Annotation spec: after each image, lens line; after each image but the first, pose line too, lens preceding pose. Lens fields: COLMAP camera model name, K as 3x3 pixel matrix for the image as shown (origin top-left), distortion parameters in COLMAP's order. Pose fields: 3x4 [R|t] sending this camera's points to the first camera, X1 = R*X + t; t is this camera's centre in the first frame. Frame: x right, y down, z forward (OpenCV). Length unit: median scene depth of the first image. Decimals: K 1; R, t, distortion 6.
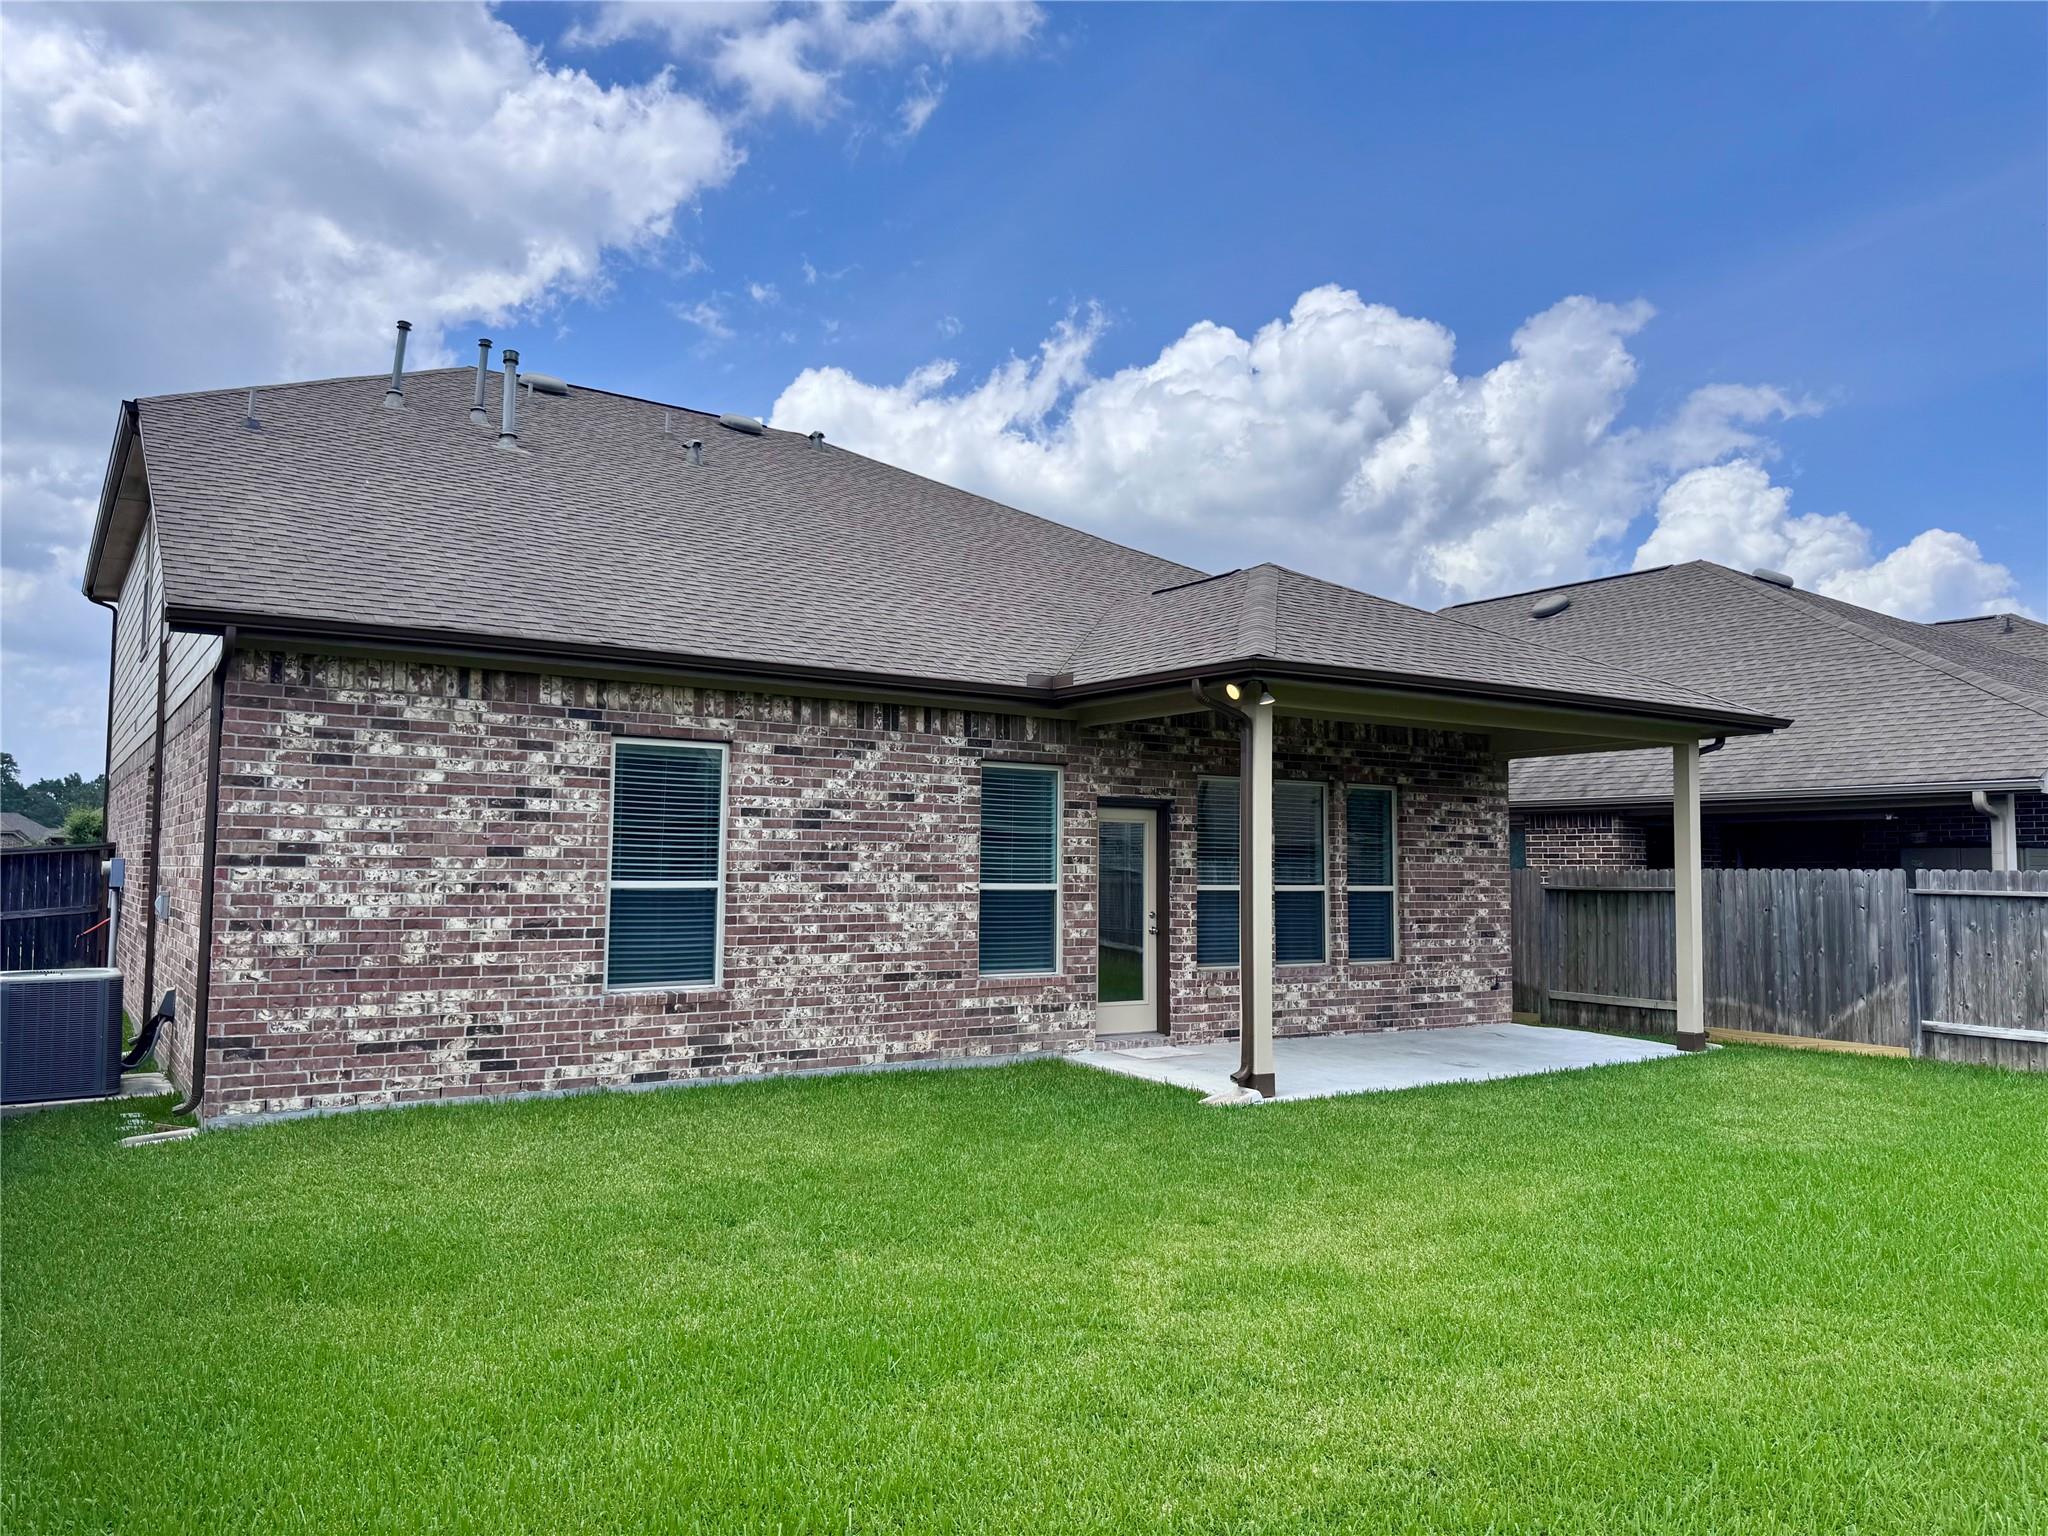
lens RADIAL K [[1436.2, 0, 1024.9], [0, 1436.2, 746.7], [0, 0, 1]] dist [0.070794, -0.089890]
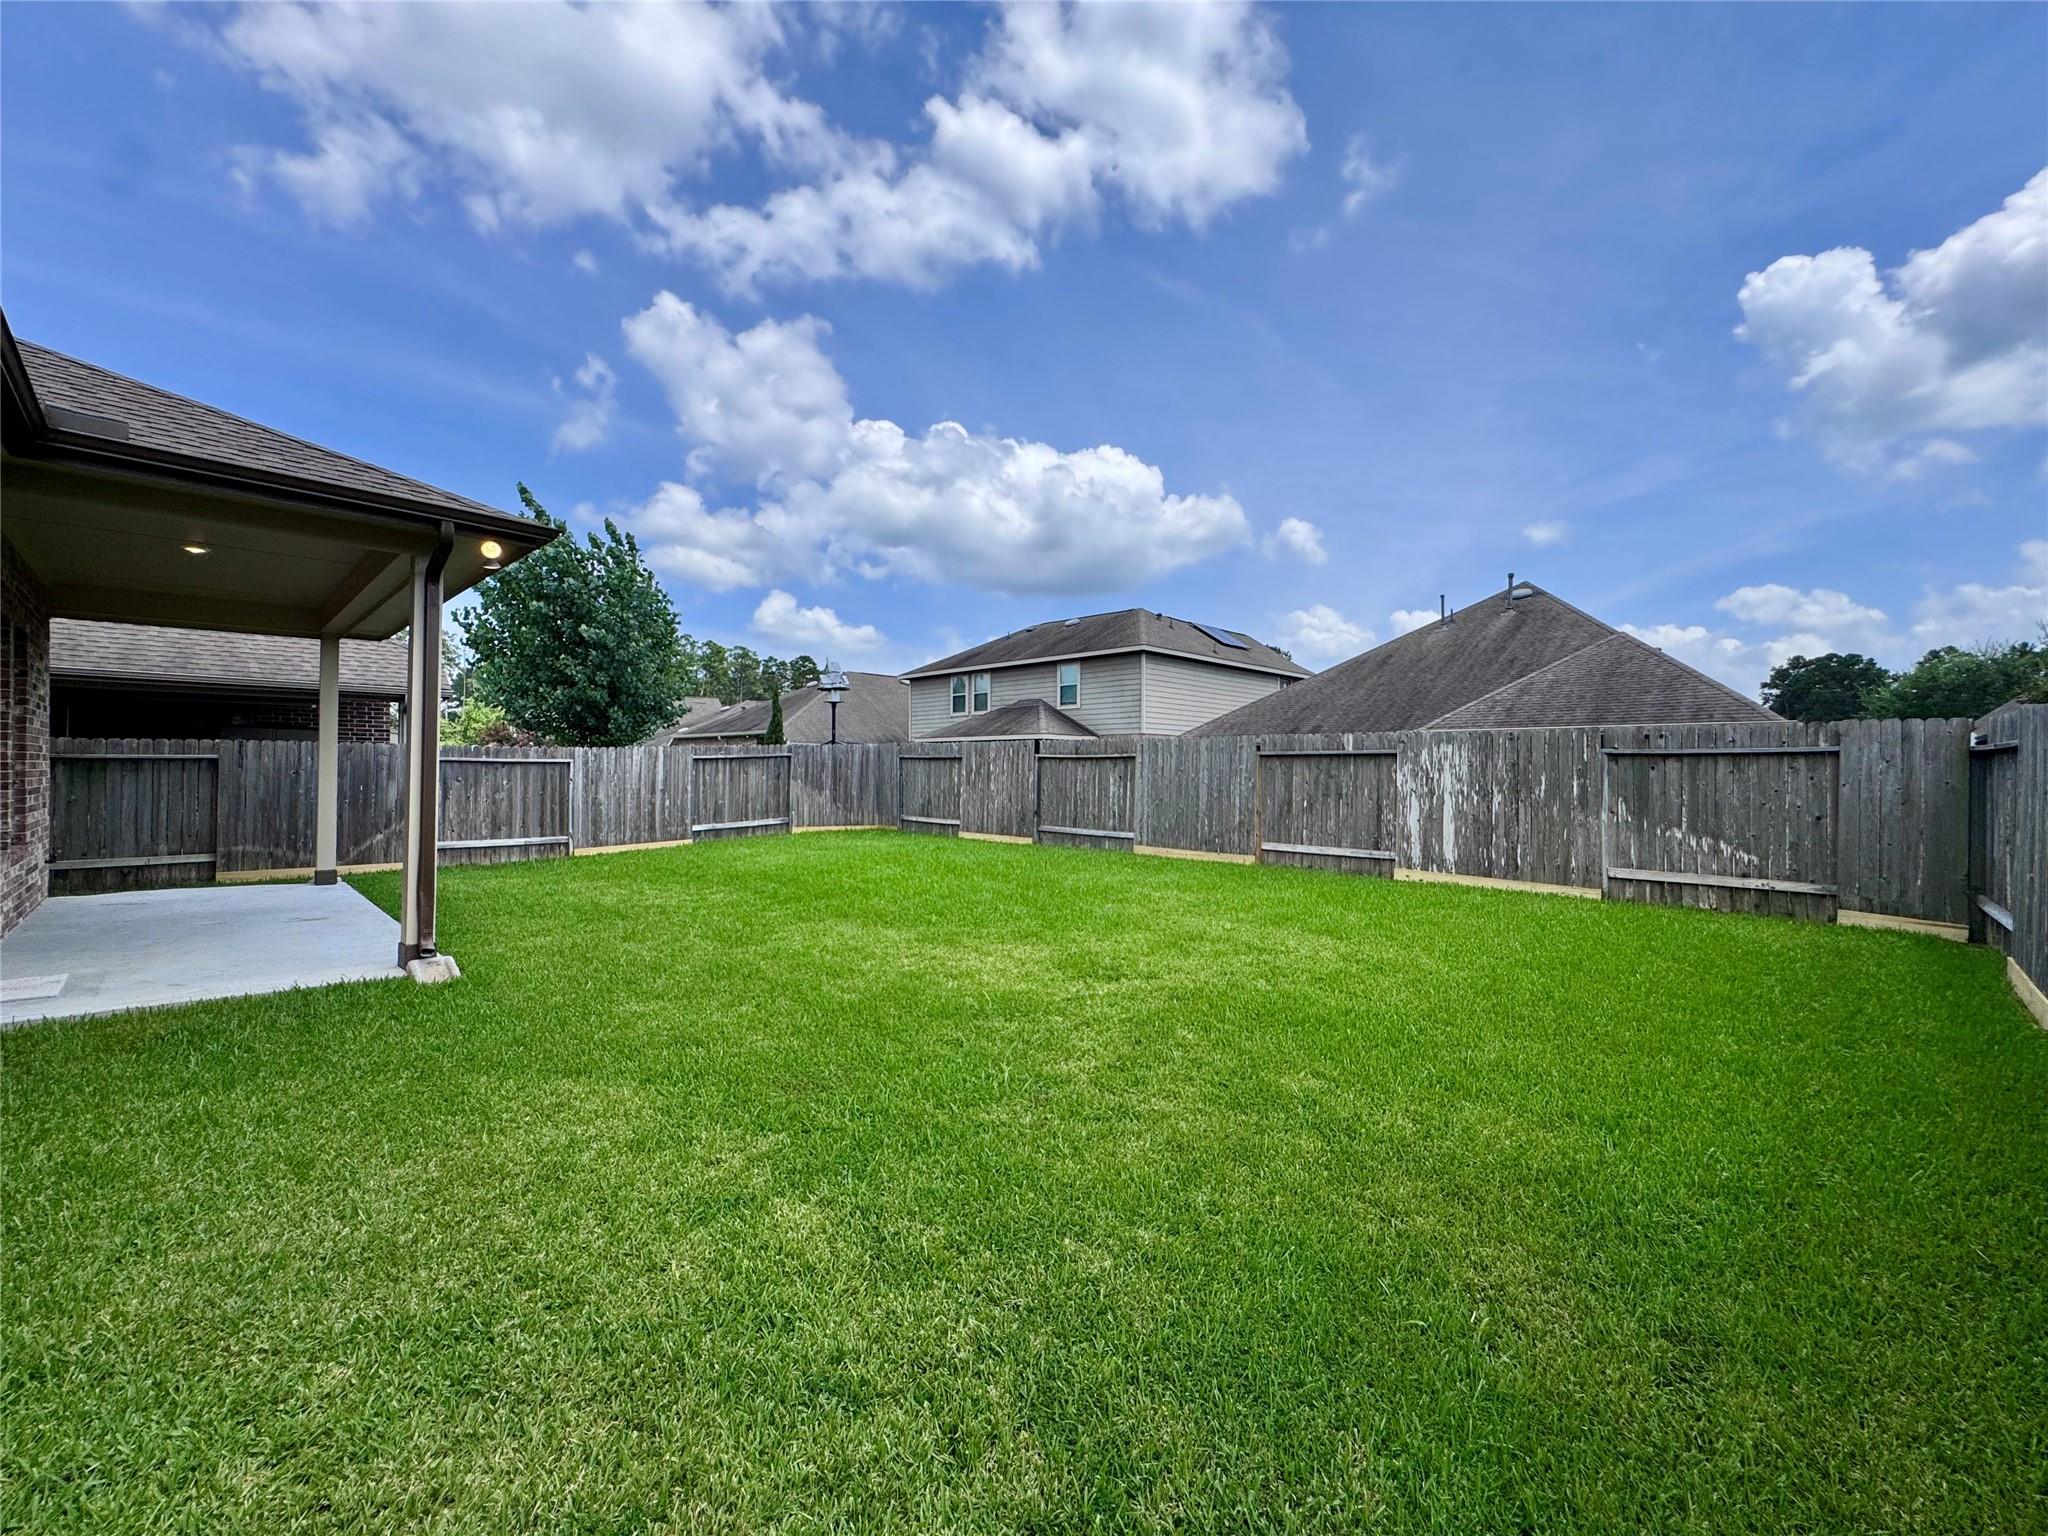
lens RADIAL K [[817.2, 0, 1033.3], [0, 817.2, 759.1], [0, 0, 1]] dist [-0.002424, -0.000275]
pose [[-0.218621, 0.002701, 0.975806, -0.383092], [-0.093934, 0.995294, -0.023800, 0.062283], [-0.971278, -0.096864, -0.217339, 0.588119]]
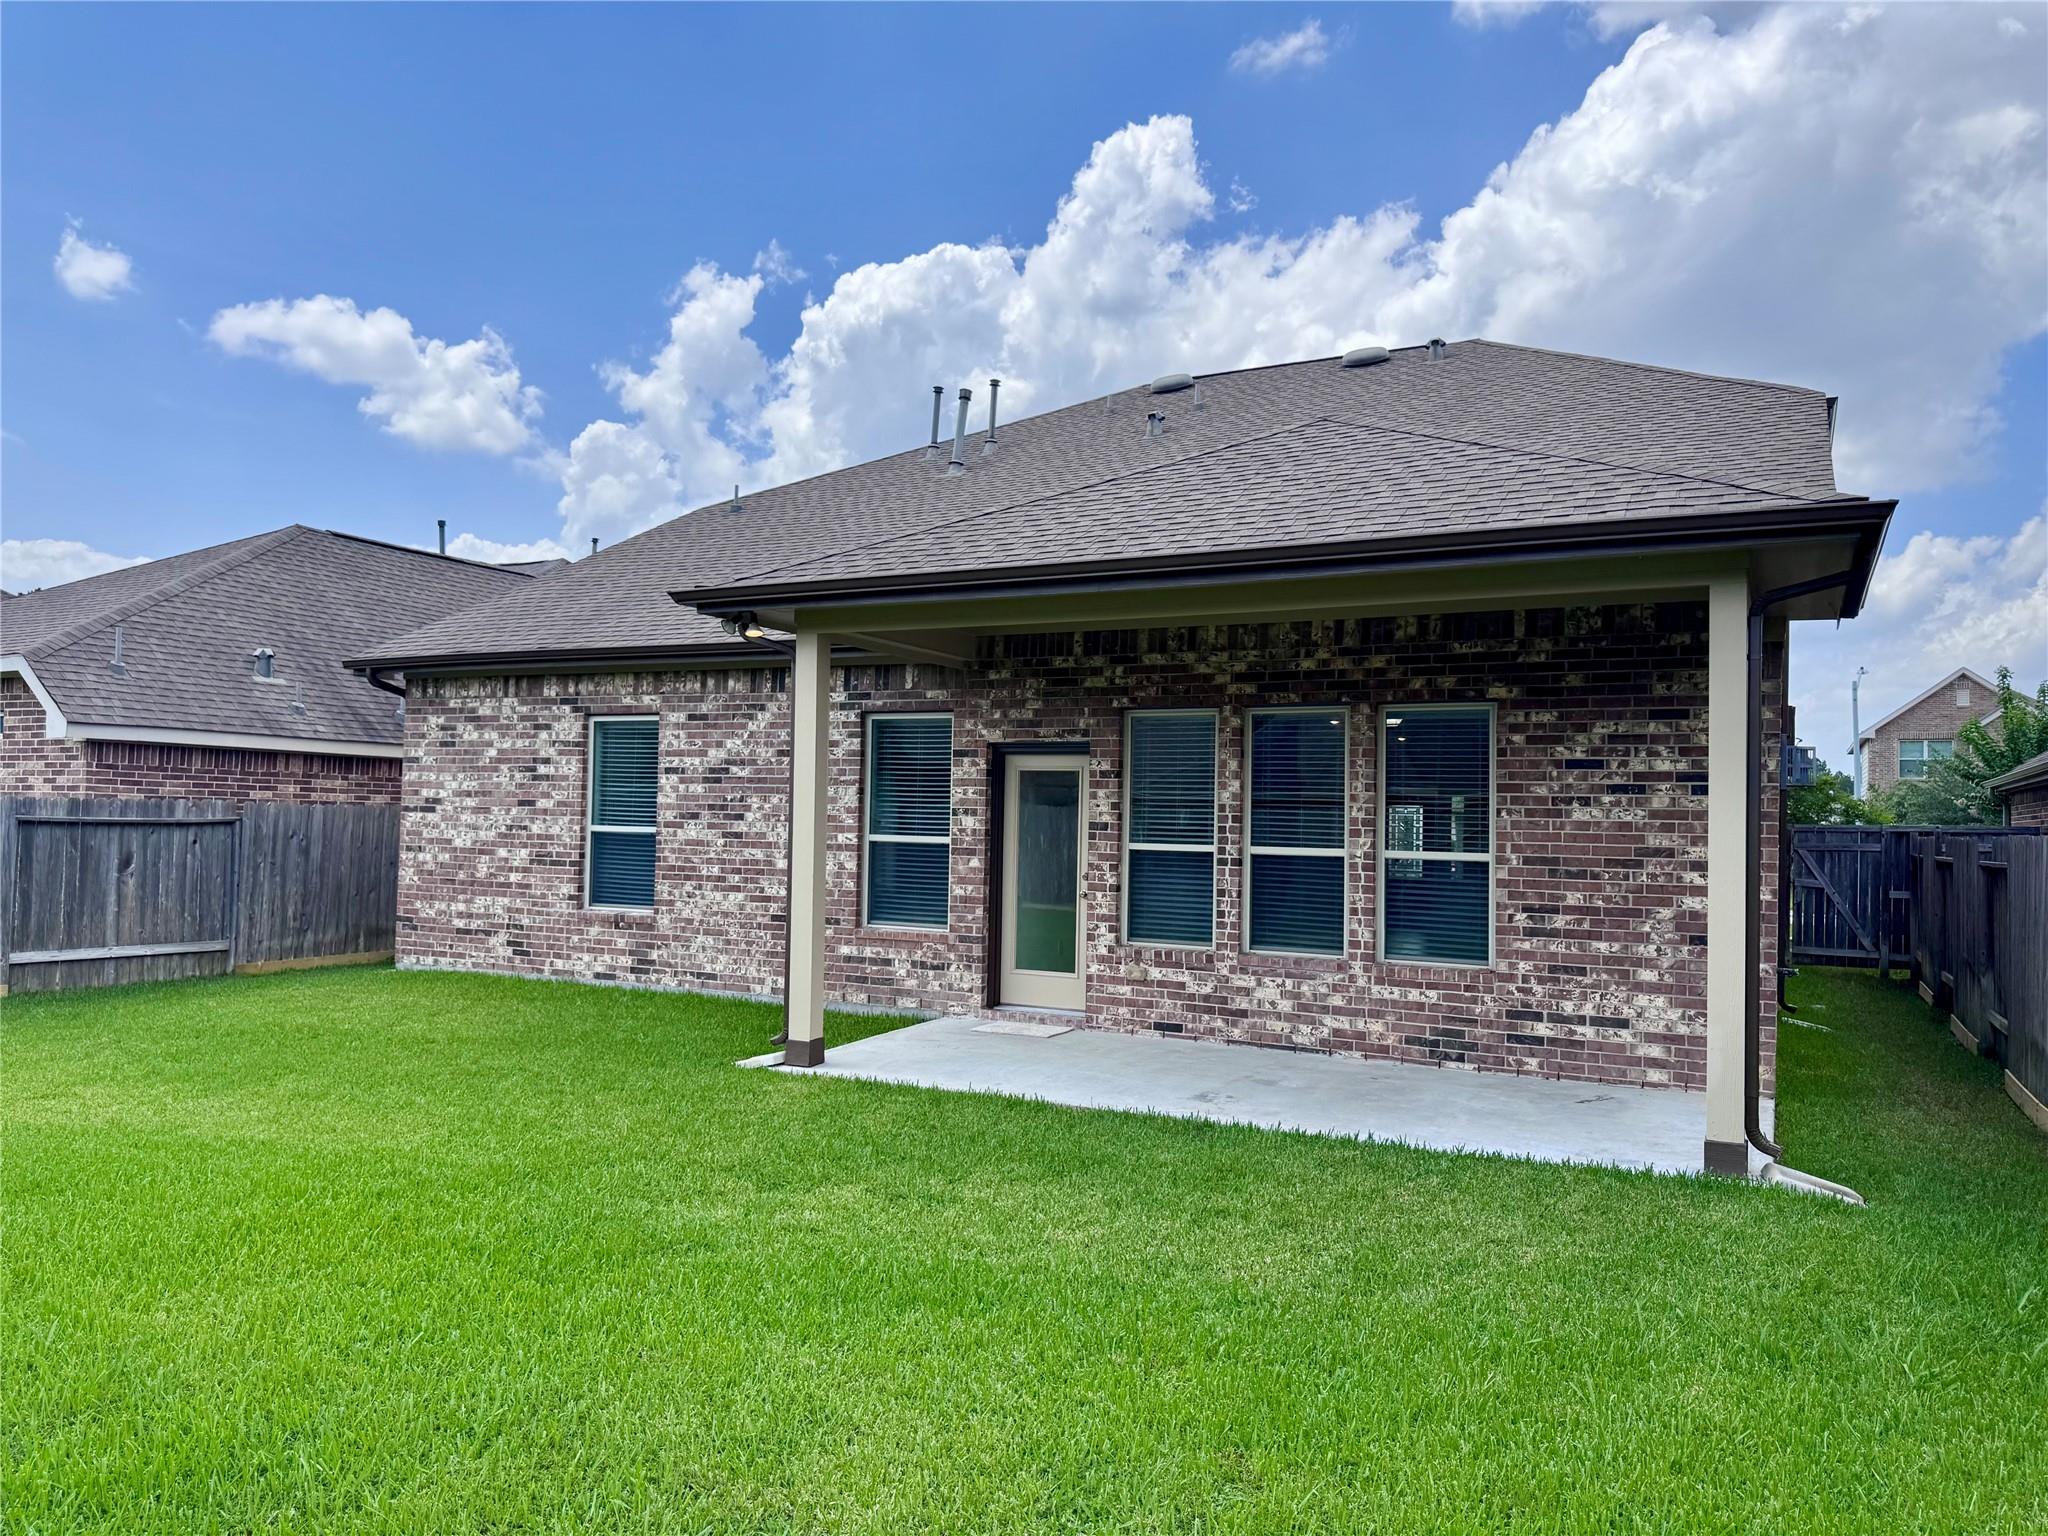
lens RADIAL K [[1436.2, 0, 1017.8], [0, 1436.2, 774.6], [0, 0, 1]] dist [0.070794, -0.089890]
pose [[0.476845, -0.030151, -0.878470, 0.828974], [0.055757, 0.998436, -0.004003, 0.057337], [0.877217, -0.047072, 0.477781, 0.557726]]
